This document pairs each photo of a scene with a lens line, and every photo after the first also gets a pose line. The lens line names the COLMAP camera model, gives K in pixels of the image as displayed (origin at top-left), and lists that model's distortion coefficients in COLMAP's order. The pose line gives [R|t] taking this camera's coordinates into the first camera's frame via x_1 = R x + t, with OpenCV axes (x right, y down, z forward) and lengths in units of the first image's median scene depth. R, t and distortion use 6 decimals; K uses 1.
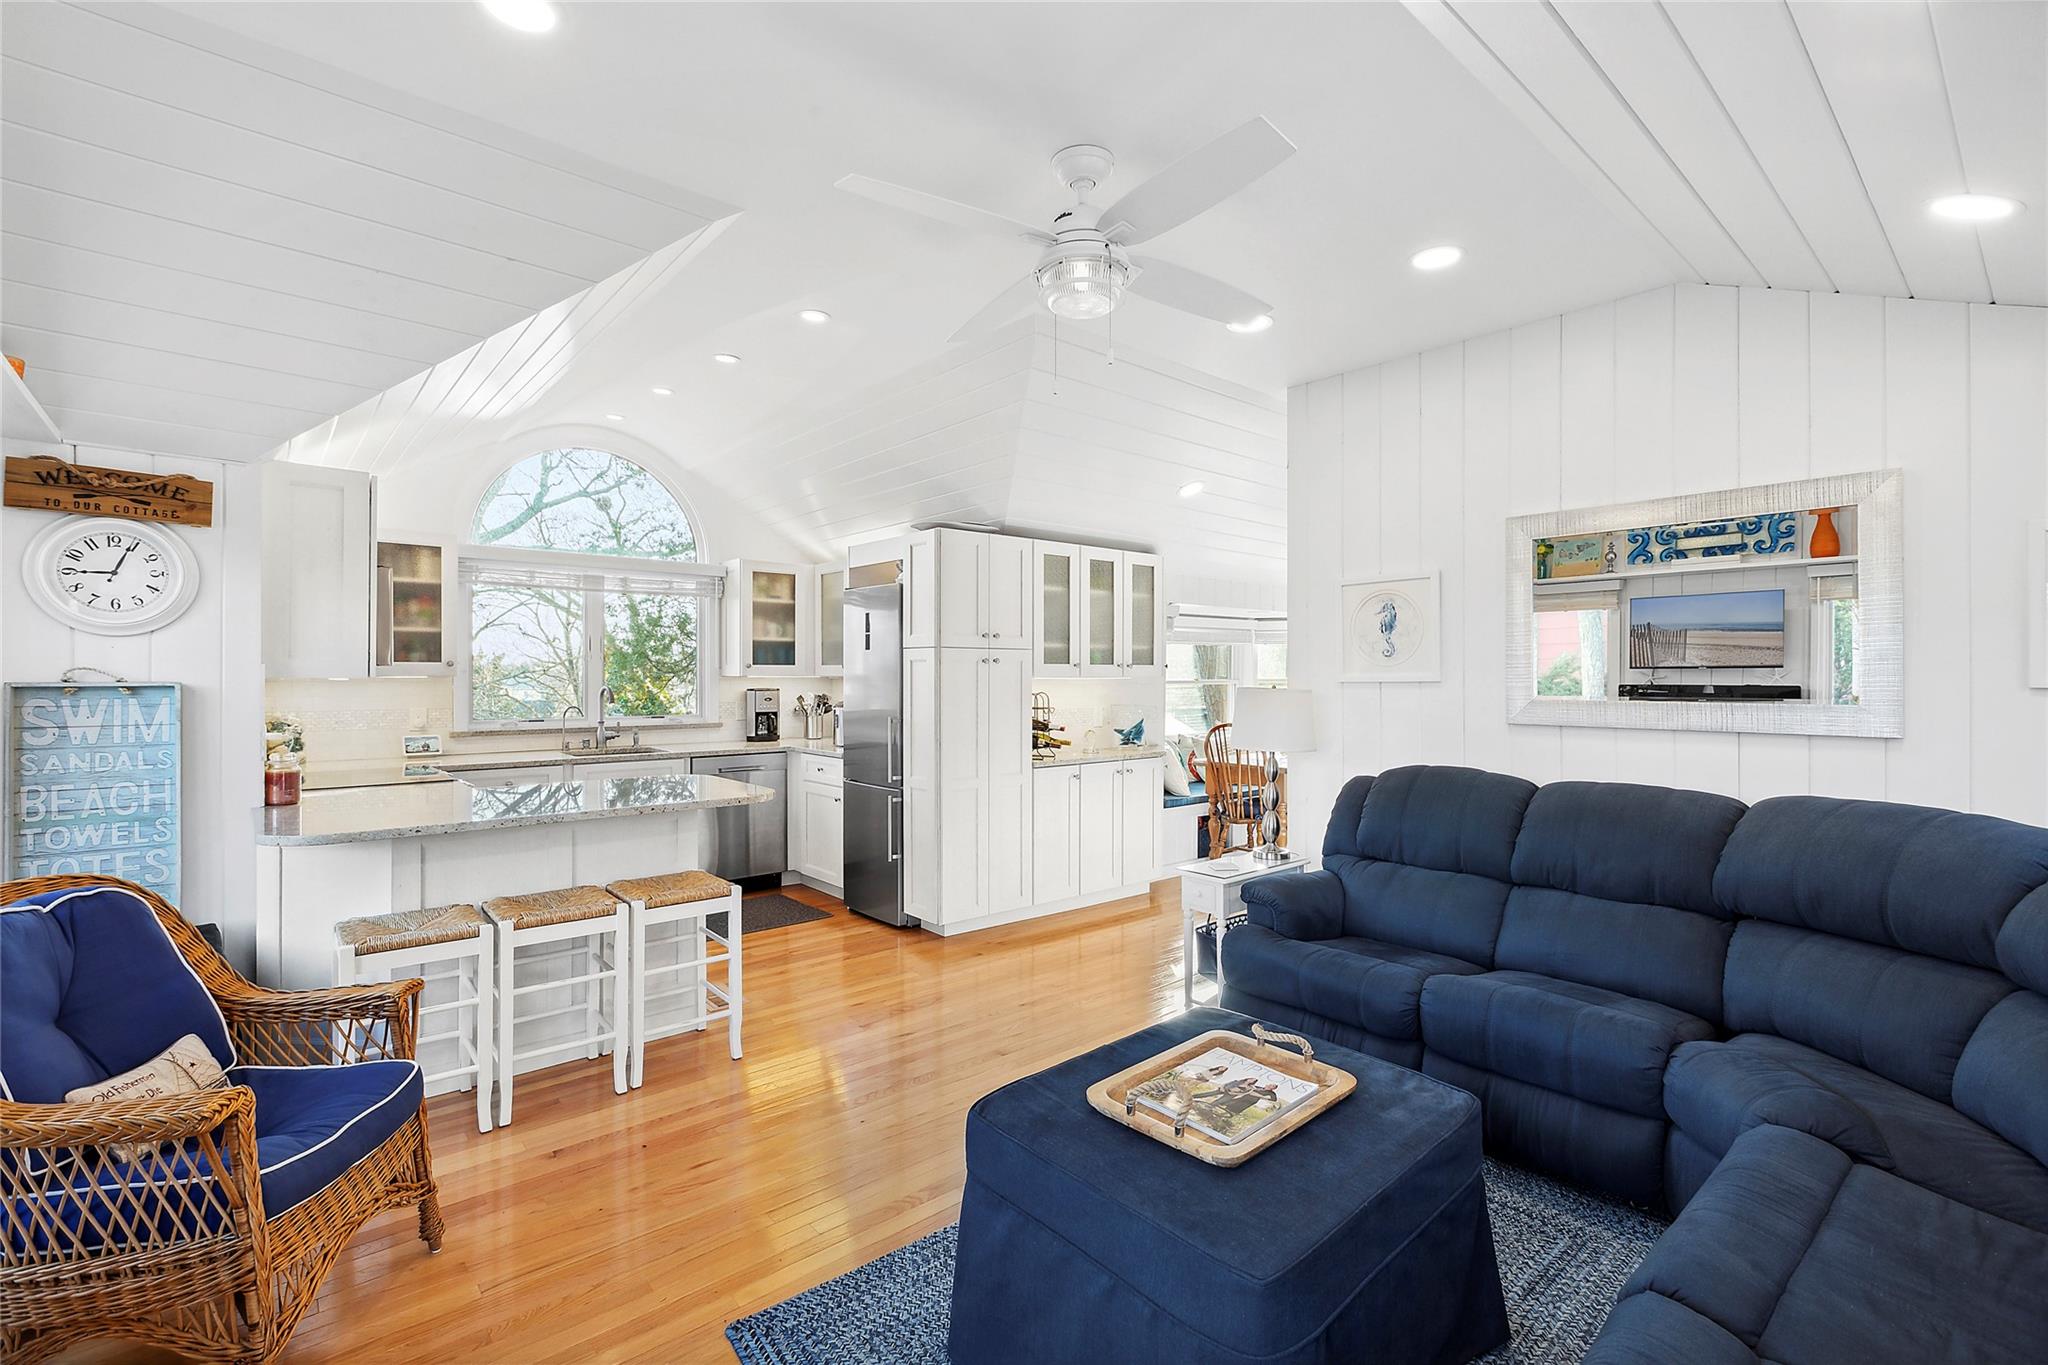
lens RADIAL K [[916.9, 0, 1026.1], [0, 916.9, 680.0], [0, 0, 1]] dist [0.001363, 0.000093]
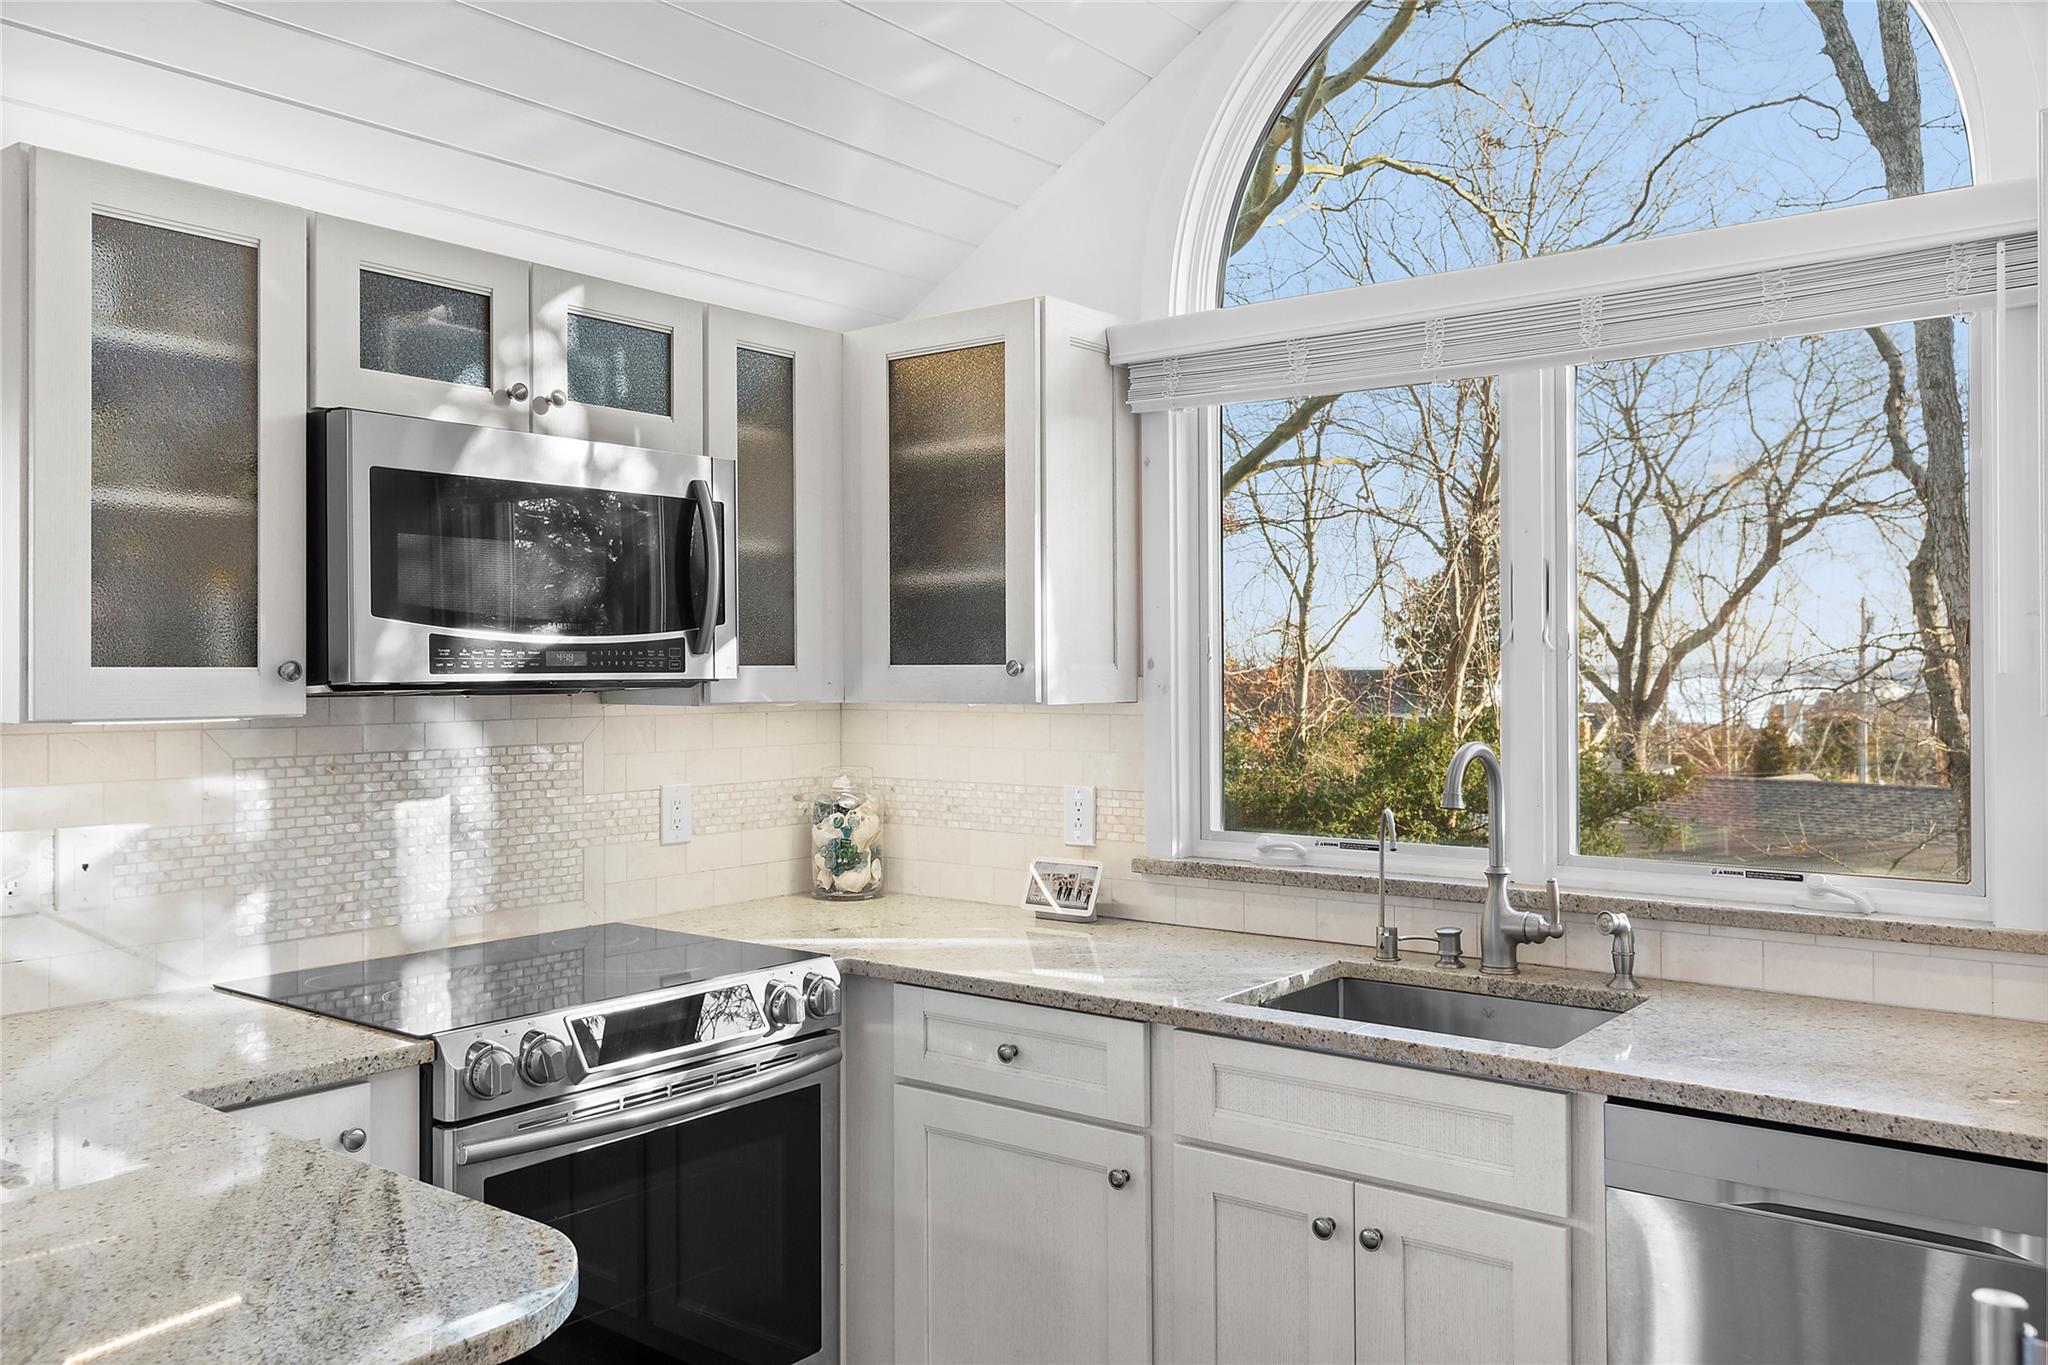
lens RADIAL K [[1604.3, 0, 1024.8], [0, 1604.3, 676.5], [0, 0, 1]] dist [0.010558, -0.011944]
pose [[0.191679, 0.003114, -0.981453, -0.018491], [-0.002208, 0.999994, 0.002741, -0.013238], [0.981455, 0.001641, 0.191684, 0.716606]]
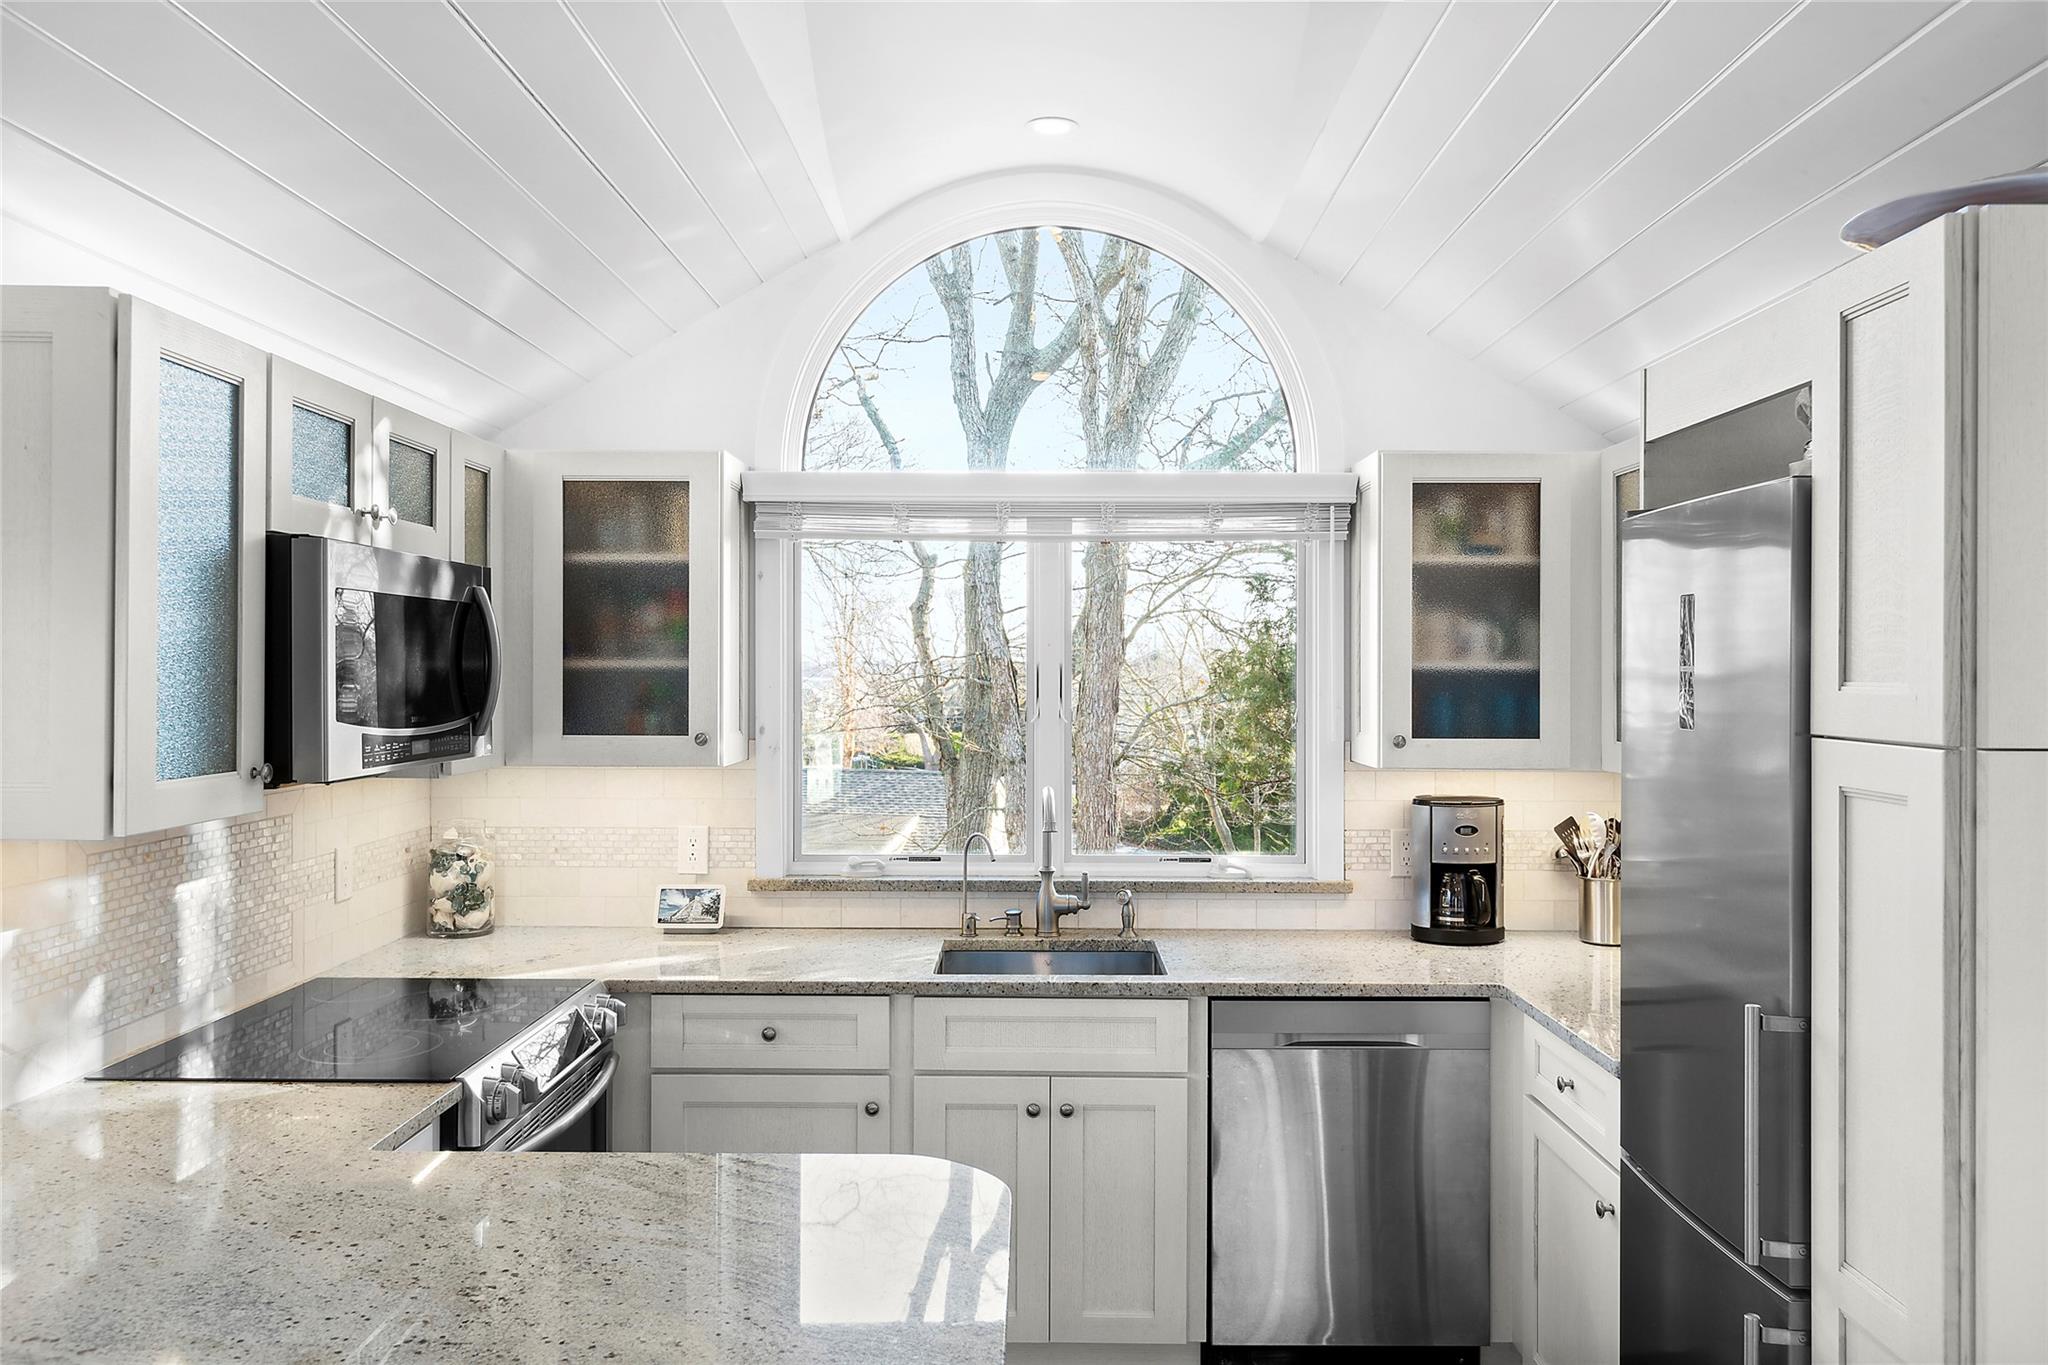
lens RADIAL K [[1487.7, 0, 1022.2], [0, 1487.7, 679.3], [0, 0, 1]] dist [0.007368, -0.003472]
pose [[0.749424, 0.006990, -0.662054, -0.021550], [-0.006555, 0.999974, 0.003139, -0.040915], [0.662058, 0.001988, 0.749450, 0.450460]]
